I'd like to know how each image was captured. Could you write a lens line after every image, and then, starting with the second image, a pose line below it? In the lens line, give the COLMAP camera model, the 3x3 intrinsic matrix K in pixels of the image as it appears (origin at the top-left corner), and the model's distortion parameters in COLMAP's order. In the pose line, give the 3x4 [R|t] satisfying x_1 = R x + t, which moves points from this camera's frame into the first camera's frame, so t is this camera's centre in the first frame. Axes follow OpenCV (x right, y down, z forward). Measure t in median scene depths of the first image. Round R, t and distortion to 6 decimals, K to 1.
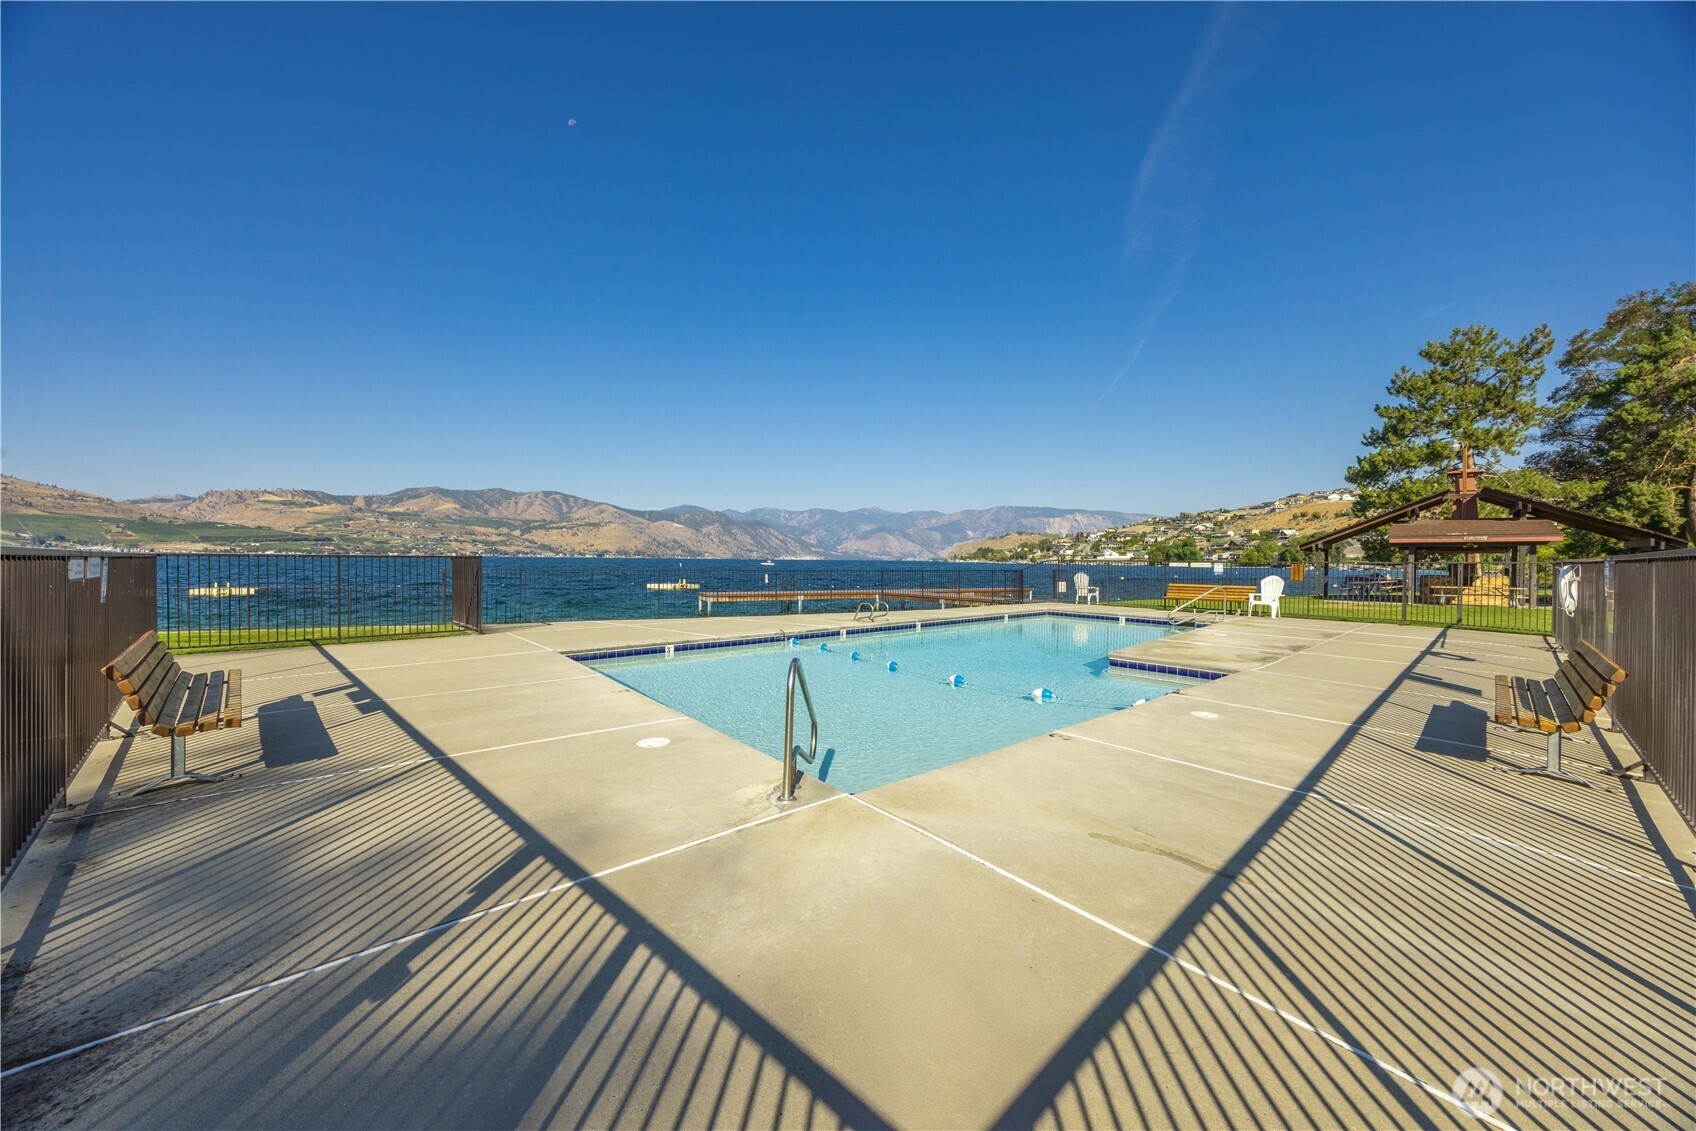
lens RADIAL K [[641.9, 0, 839.1], [0, 641.9, 565.3], [0, 0, 1]] dist [-0.000742, -0.000765]
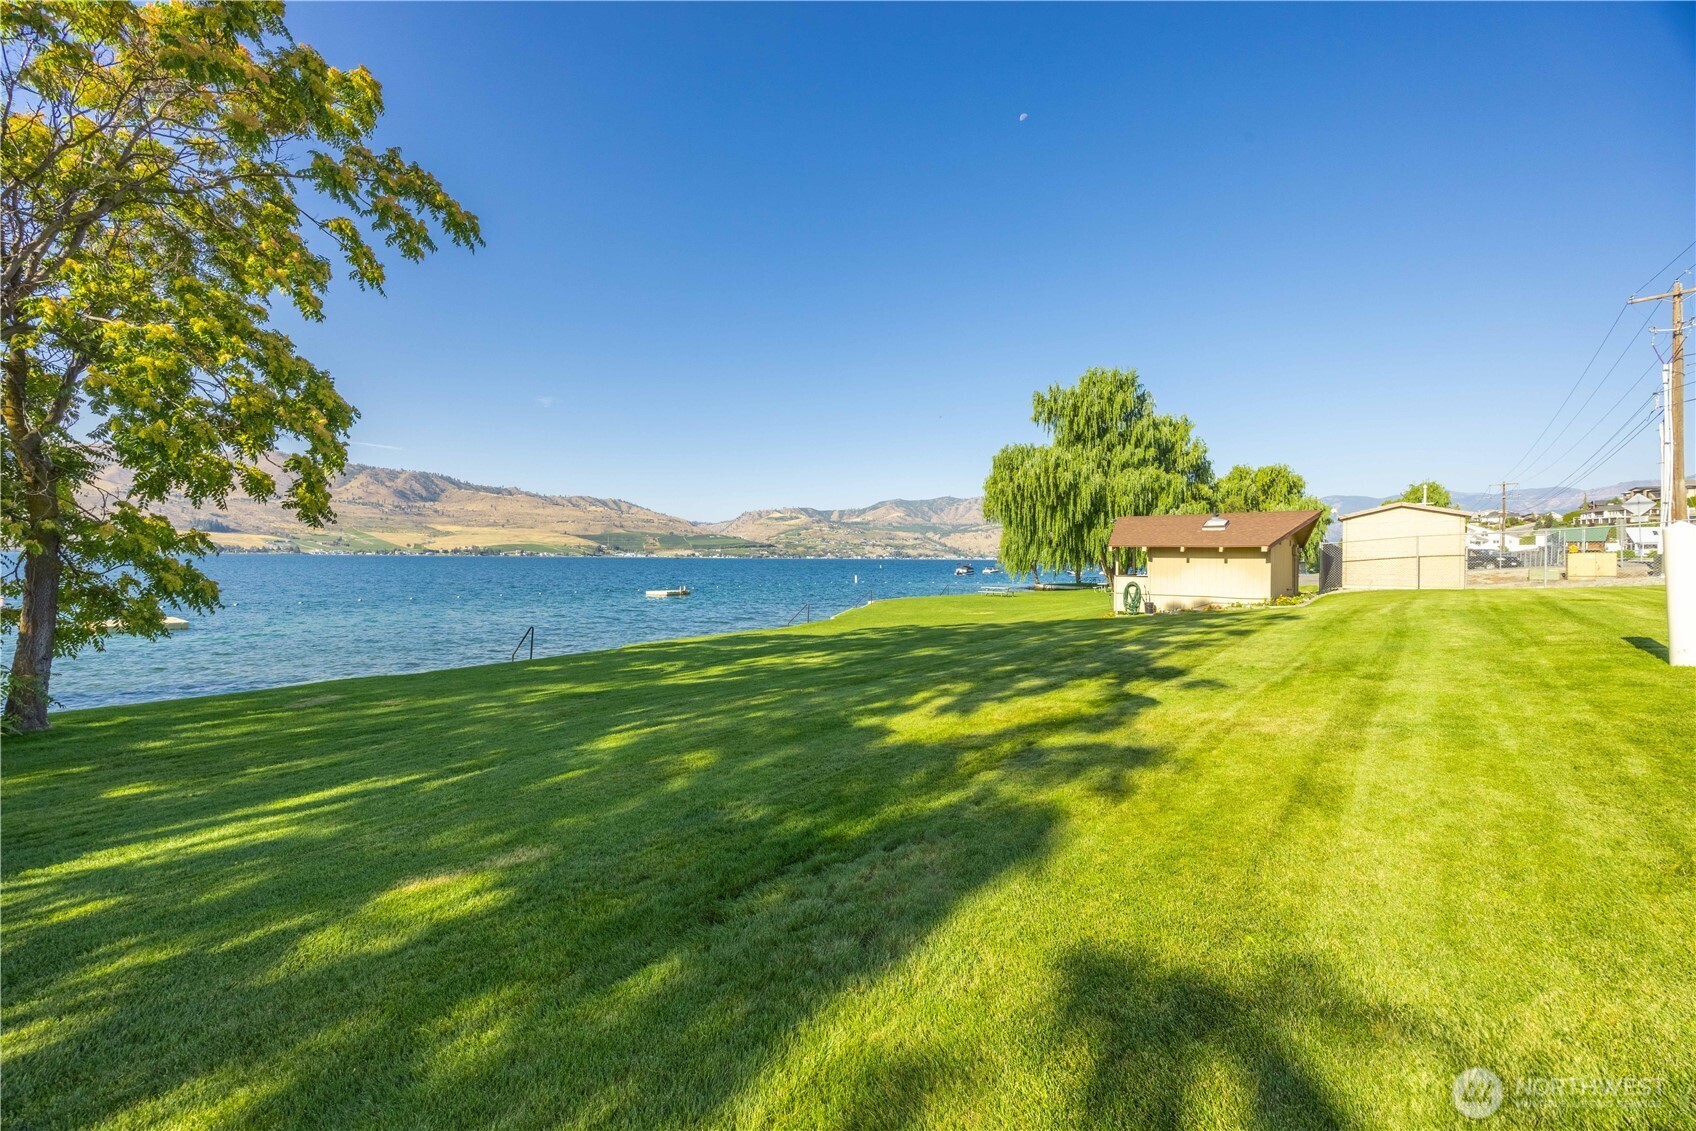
lens RADIAL K [[641.9, 0, 839.1], [0, 641.9, 565.3], [0, 0, 1]] dist [-0.000742, -0.000765]
pose [[0.757167, 0.002681, -0.653216, 0.084320], [-0.004836, 0.999987, -0.001502, -0.001106], [0.653203, 0.004296, 0.757170, 0.108444]]
